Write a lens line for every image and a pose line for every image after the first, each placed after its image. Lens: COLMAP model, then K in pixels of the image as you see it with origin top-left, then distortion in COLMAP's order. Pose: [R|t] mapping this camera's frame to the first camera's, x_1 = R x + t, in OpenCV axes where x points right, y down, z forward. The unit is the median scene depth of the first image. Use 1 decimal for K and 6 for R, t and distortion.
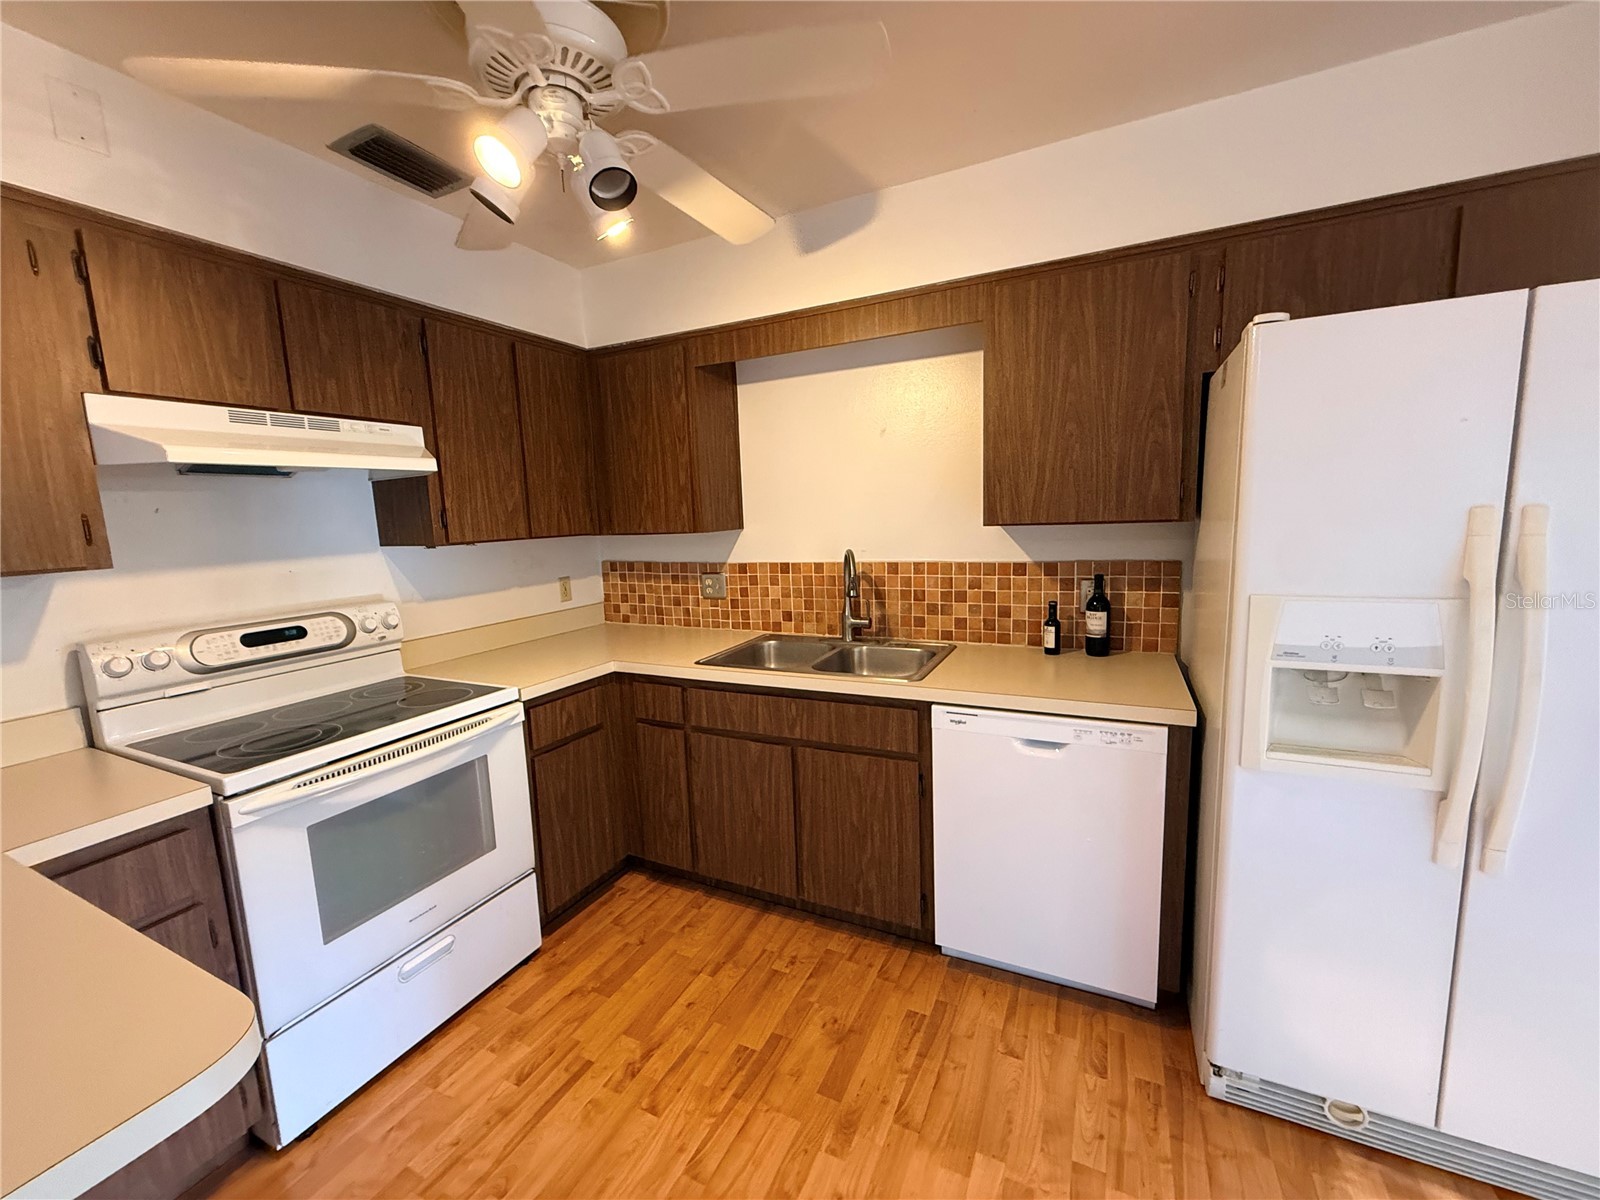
lens RADIAL K [[635.5, 0, 795.5], [0, 635.5, 601.6], [0, 0, 1]] dist [-0.000532, 0.000071]
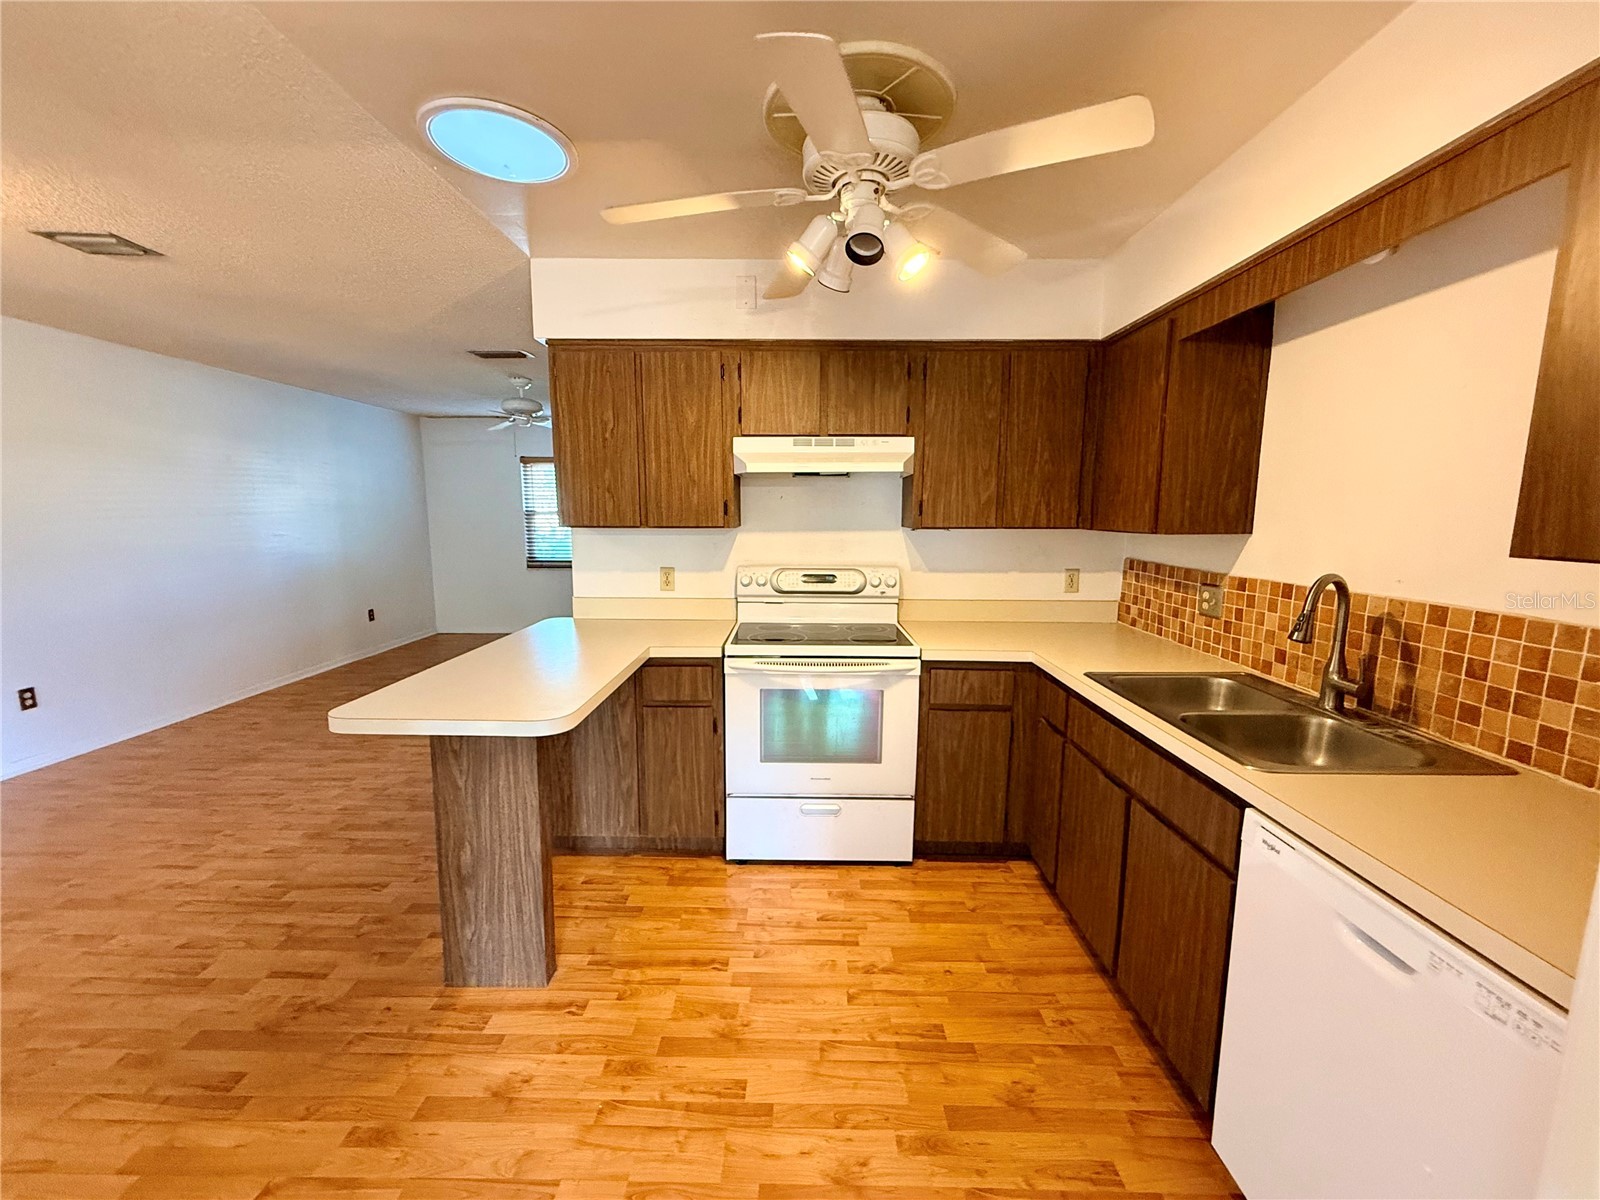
lens RADIAL K [[635.5, 0, 796.0], [0, 635.5, 603.5], [0, 0, 1]] dist [-0.000532, 0.000071]
pose [[0.430815, 0.168433, -0.886582, 0.511070], [-0.145680, 0.982523, 0.115870, -0.053511], [0.890604, 0.079239, 0.447823, 0.222328]]
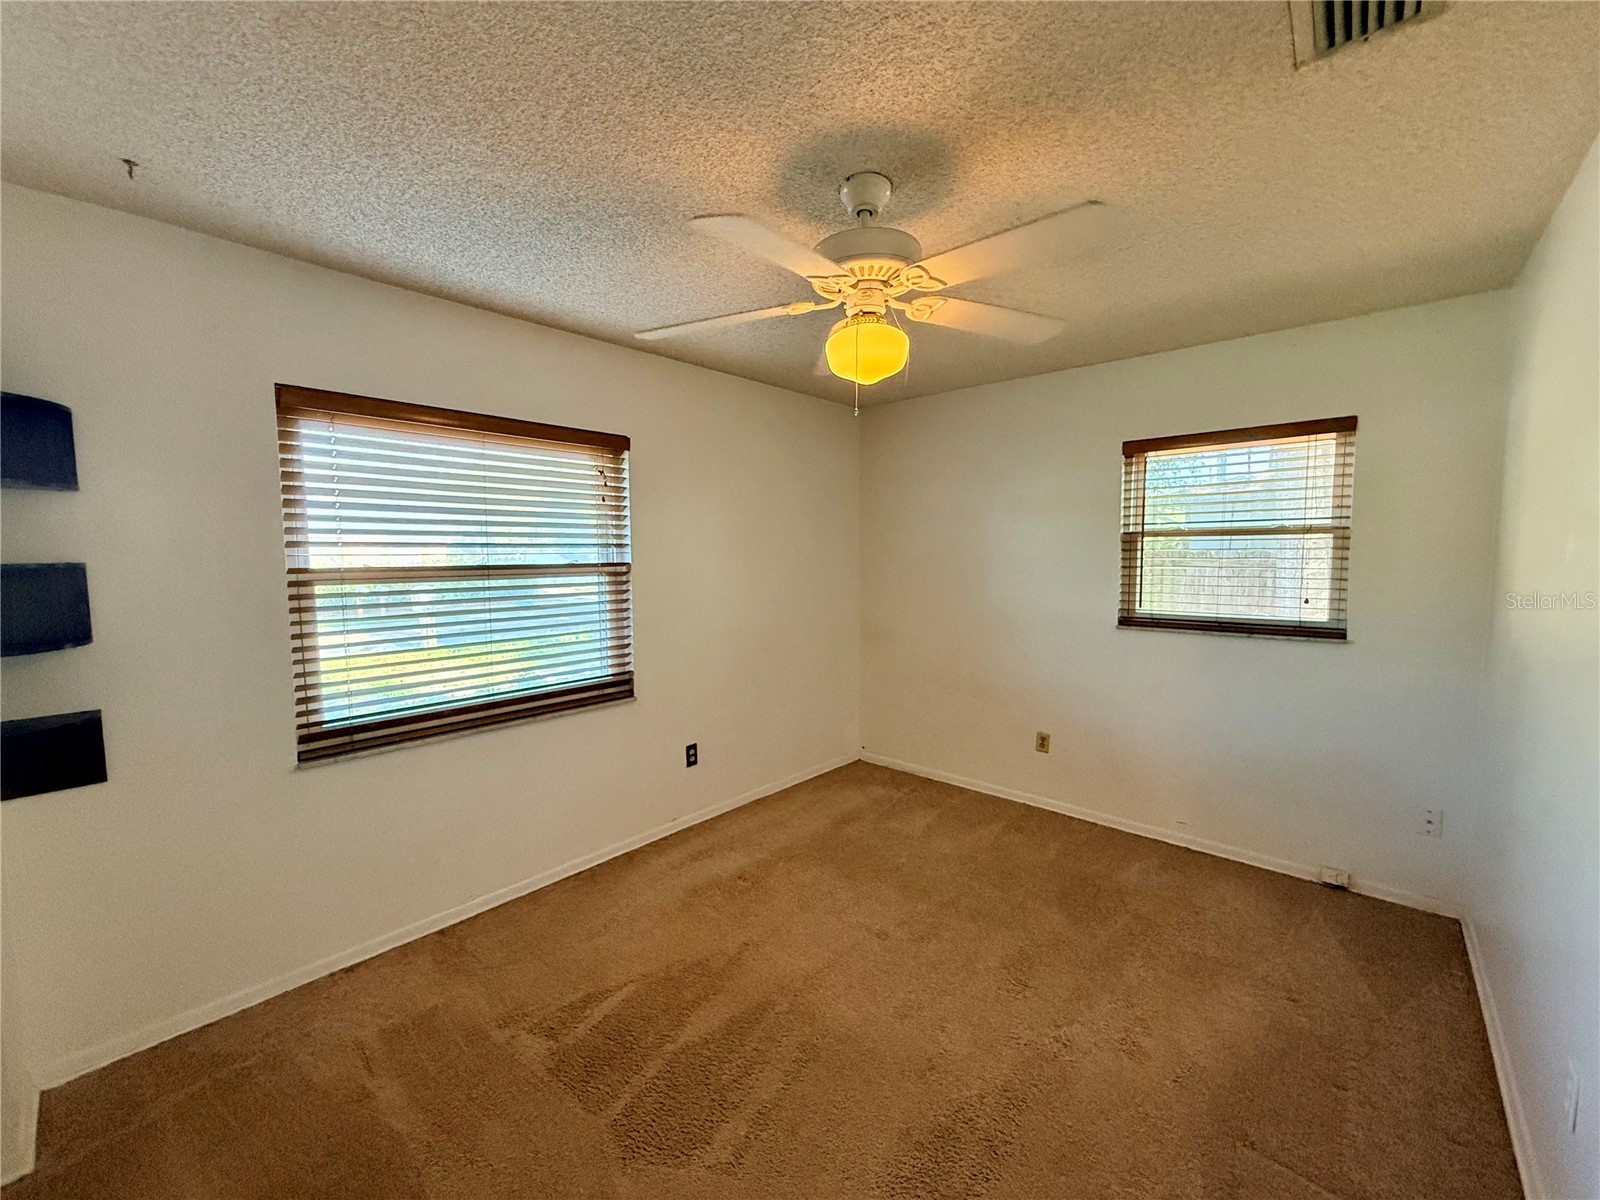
lens RADIAL K [[635.5, 0, 802.7], [0, 635.5, 602.2], [0, 0, 1]] dist [-0.000532, 0.000071]
pose [[0.964786, 0.048818, -0.258465, -2.211323], [-0.065482, 0.996267, -0.056255, 0.118059], [0.254754, 0.071199, 0.964381, -0.341683]]
